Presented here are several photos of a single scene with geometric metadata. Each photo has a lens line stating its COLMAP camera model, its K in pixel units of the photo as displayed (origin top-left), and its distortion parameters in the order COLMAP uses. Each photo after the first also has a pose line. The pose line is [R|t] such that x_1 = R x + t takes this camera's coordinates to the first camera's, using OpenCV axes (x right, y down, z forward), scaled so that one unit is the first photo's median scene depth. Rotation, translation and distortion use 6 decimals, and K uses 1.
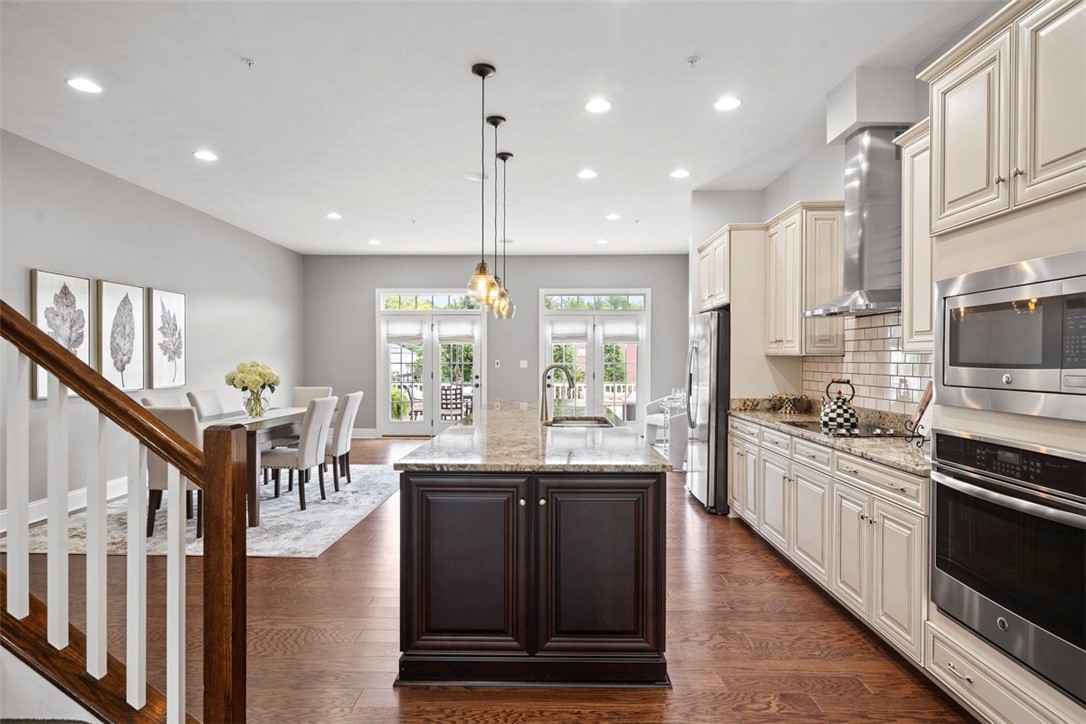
lens RADIAL K [[583.5, 0, 544.3], [0, 583.5, 357.8], [0, 0, 1]] dist [0.001870, 0.000213]
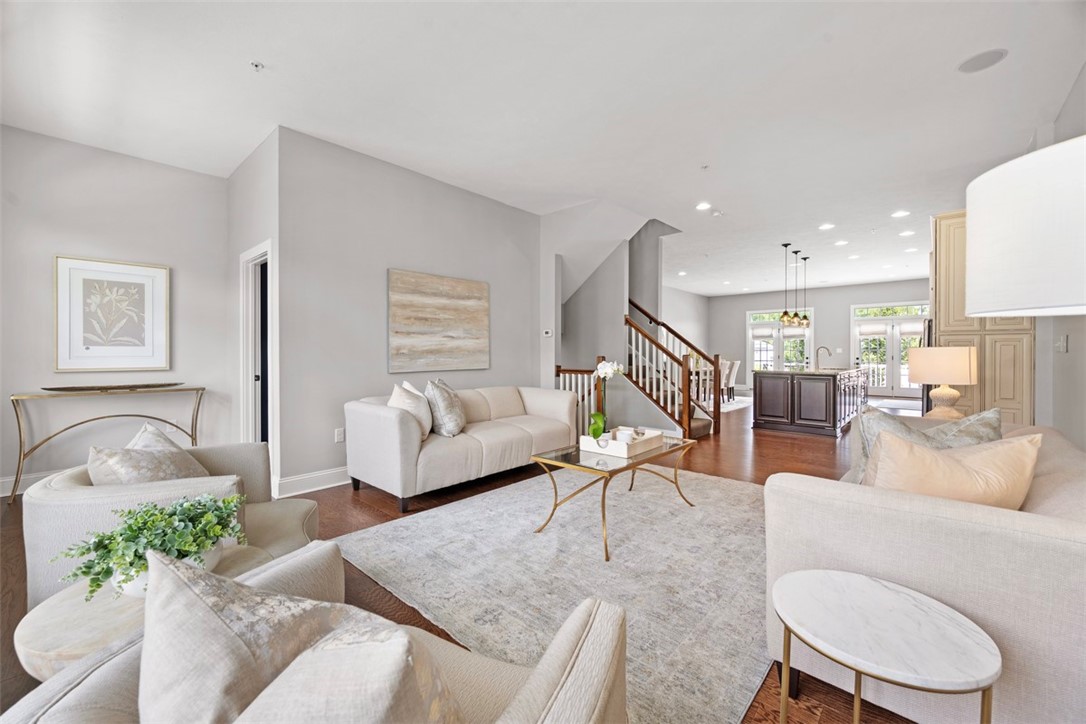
lens RADIAL K [[436.4, 0, 543.2], [0, 436.4, 354.5], [0, 0, 1]] dist [0.000212, 0.000010]
pose [[0.754497, 0.004924, -0.656286, 0.292572], [0.000106, 0.999971, 0.007625, 0.026218], [0.656304, -0.005822, 0.754474, -1.024233]]
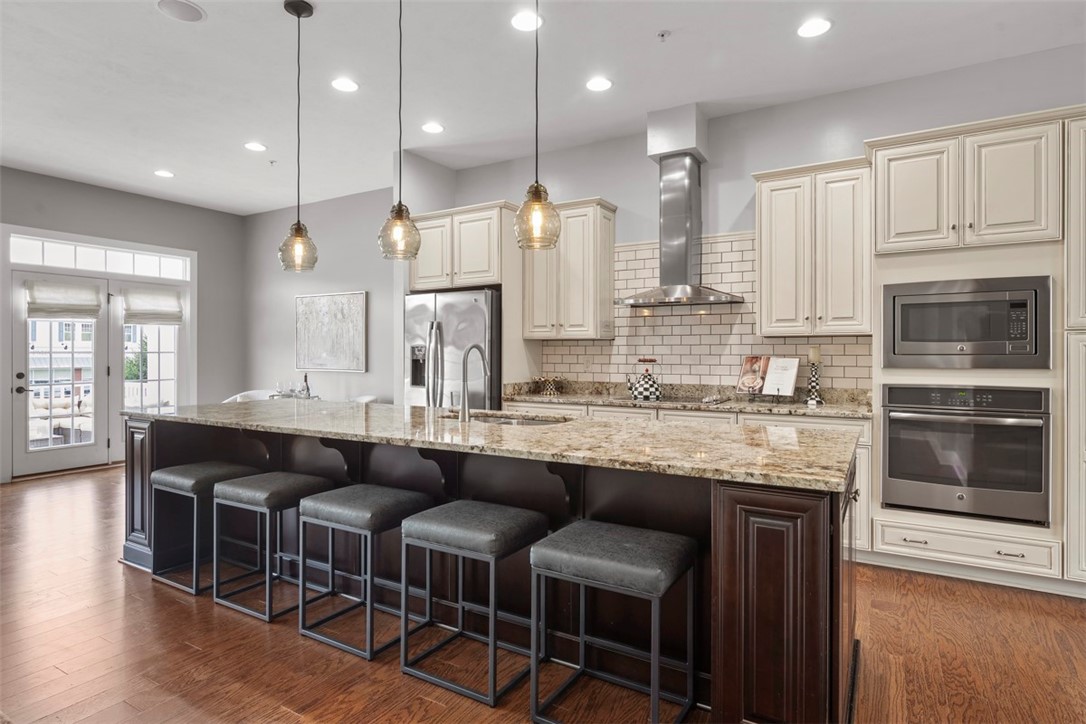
lens RADIAL K [[583.5, 0, 544.3], [0, 583.5, 357.8], [0, 0, 1]] dist [0.001870, 0.000213]
pose [[0.494373, -0.006162, 0.869228, -0.483546], [-0.001470, 0.999968, 0.007925, 0.020097], [-0.869248, -0.005196, 0.494348, 0.471526]]
